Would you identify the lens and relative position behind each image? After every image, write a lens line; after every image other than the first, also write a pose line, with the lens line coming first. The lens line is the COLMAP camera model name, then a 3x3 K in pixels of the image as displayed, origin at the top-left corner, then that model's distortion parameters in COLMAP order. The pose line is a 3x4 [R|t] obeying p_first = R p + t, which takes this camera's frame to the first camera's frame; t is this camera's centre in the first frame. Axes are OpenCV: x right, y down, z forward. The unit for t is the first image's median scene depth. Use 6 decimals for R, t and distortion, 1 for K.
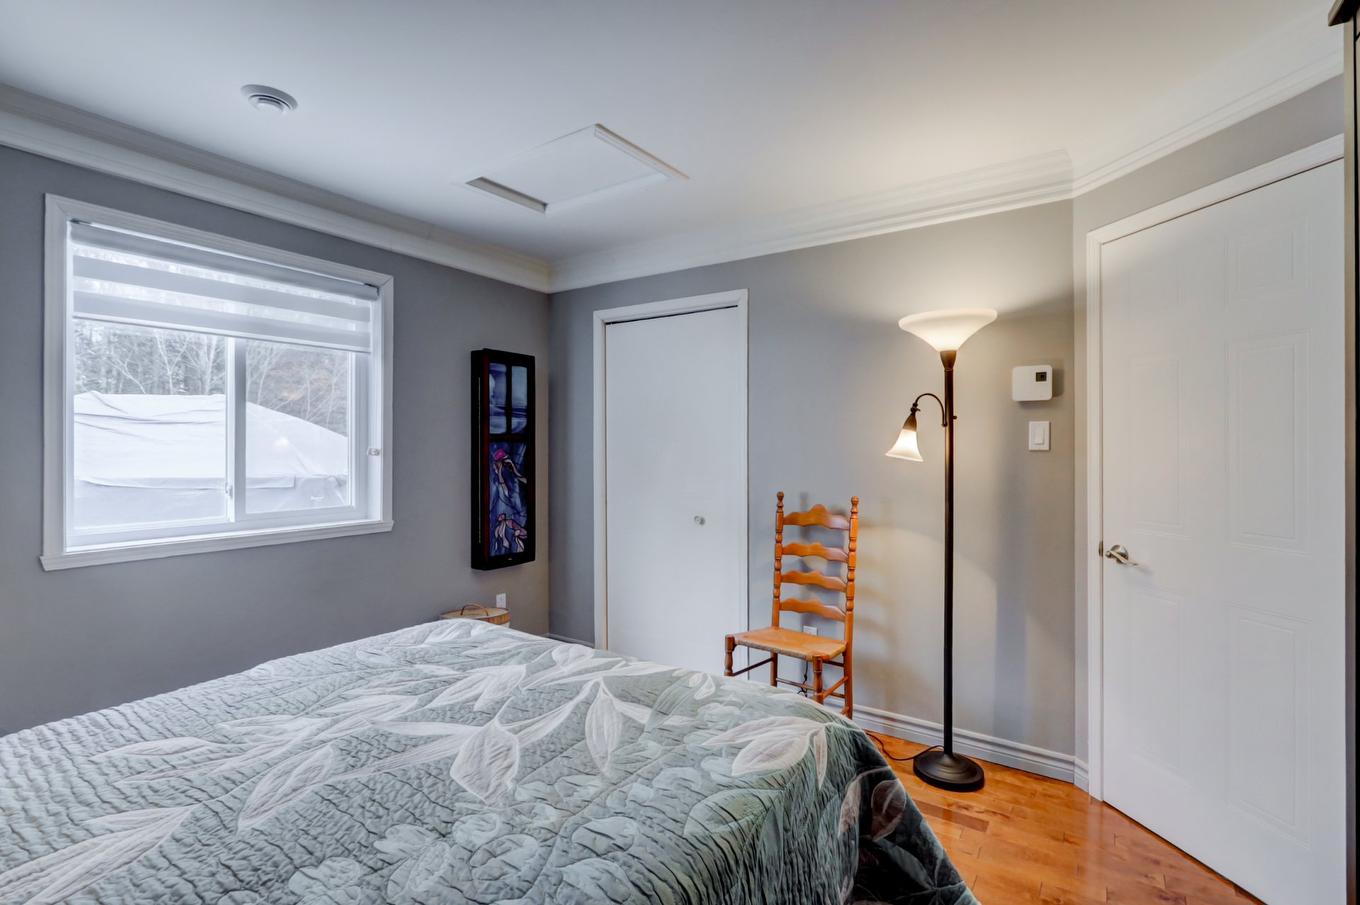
lens RADIAL K [[636.4, 0, 682.5], [0, 636.4, 447.1], [0, 0, 1]] dist [-0.005189, 0.000360]
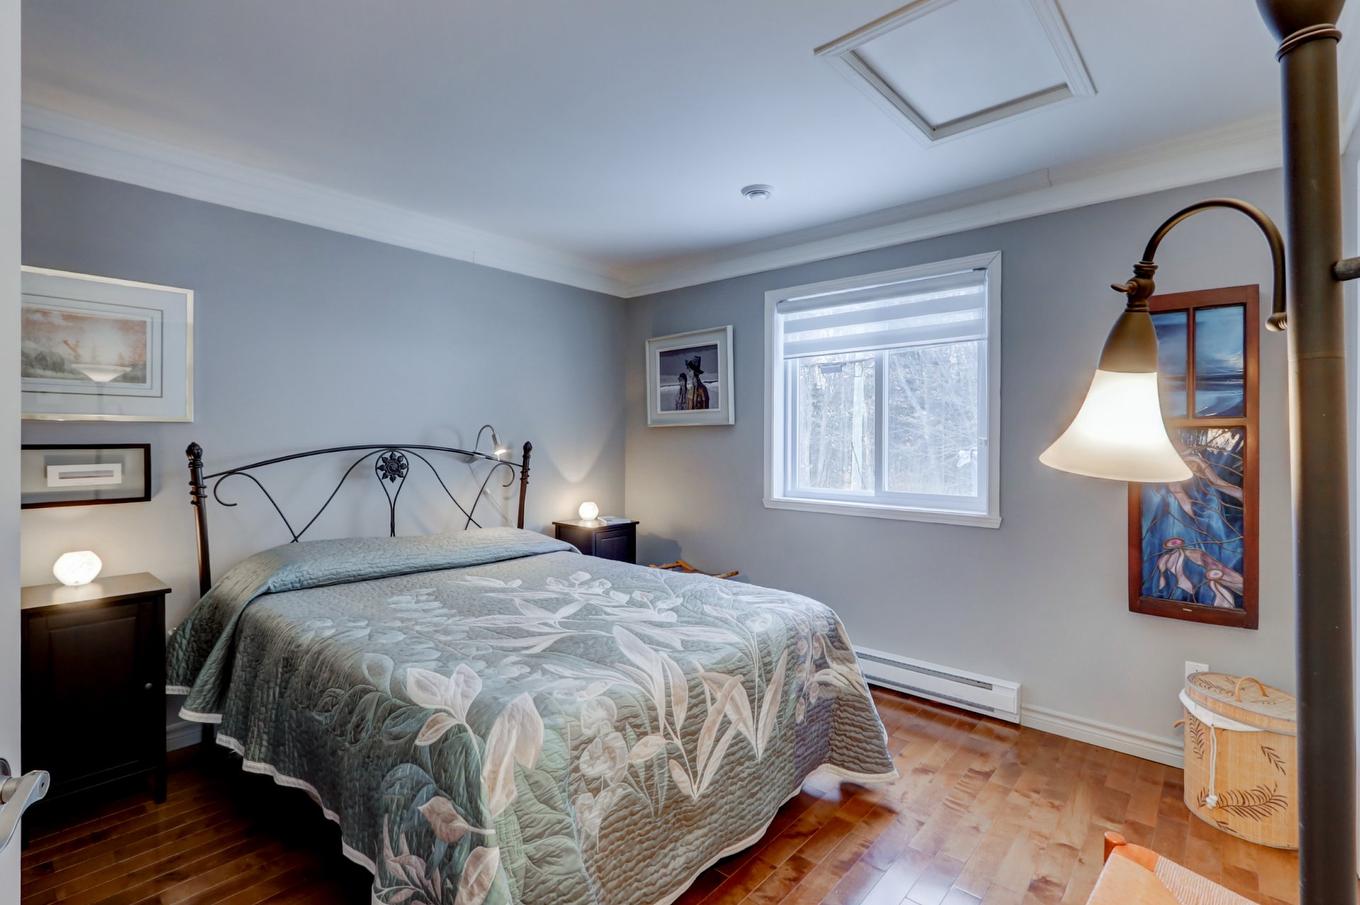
lens RADIAL K [[636.4, 0, 675.4], [0, 636.4, 442.1], [0, 0, 1]] dist [-0.005189, 0.000360]
pose [[-0.139320, 0.005168, -0.990234, 0.900714], [-0.004470, 0.999973, 0.005848, 0.006828], [0.990237, 0.005241, -0.139293, 1.160853]]
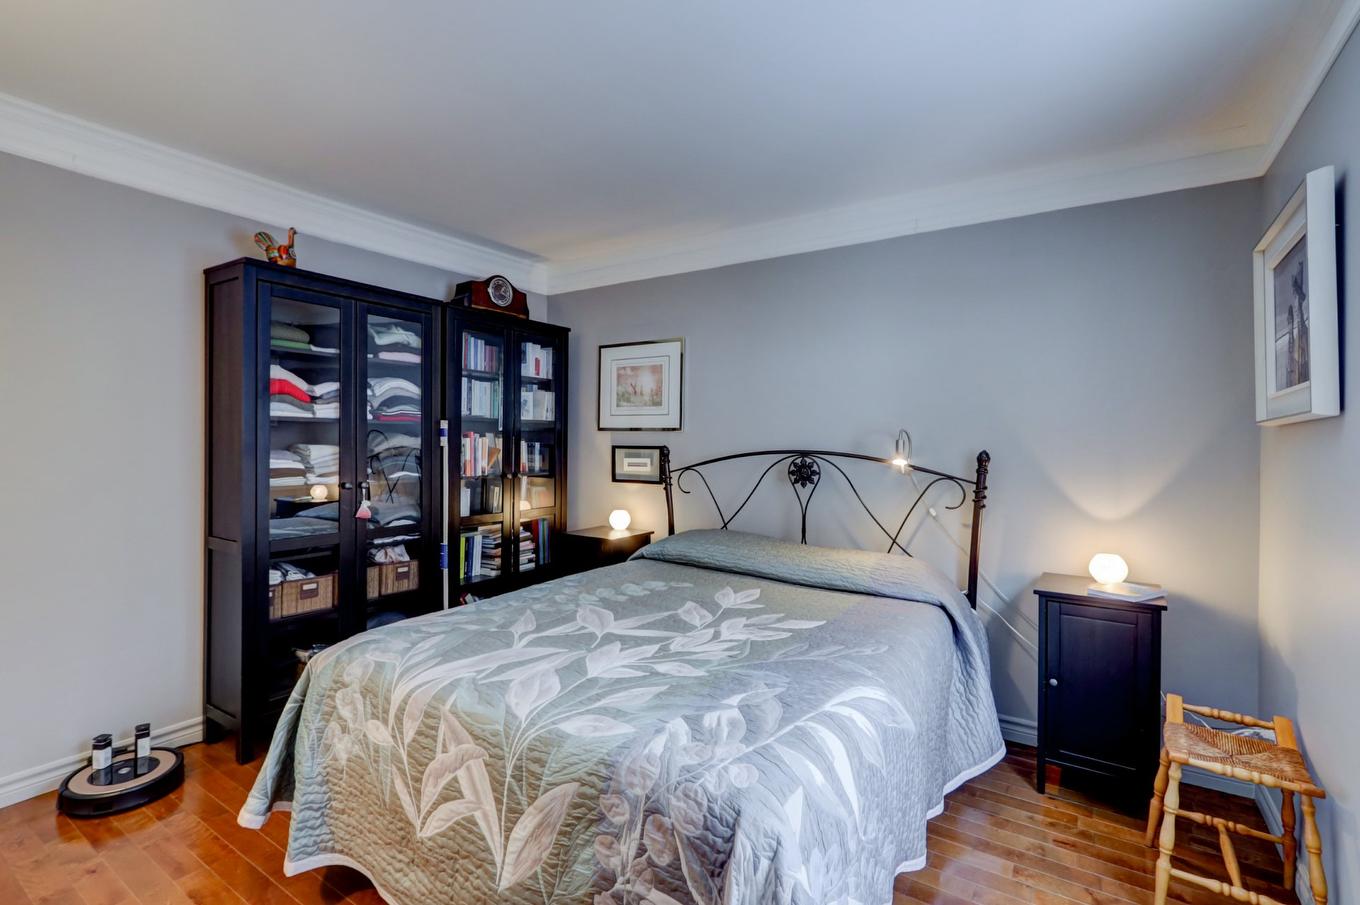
lens RADIAL K [[636.4, 0, 673.2], [0, 636.4, 443.8], [0, 0, 1]] dist [-0.005189, 0.000360]
pose [[-0.999792, -0.011740, 0.016690, -0.378445], [-0.011662, 0.999921, 0.004727, 0.005610], [-0.016744, 0.004532, -0.999850, 1.903374]]
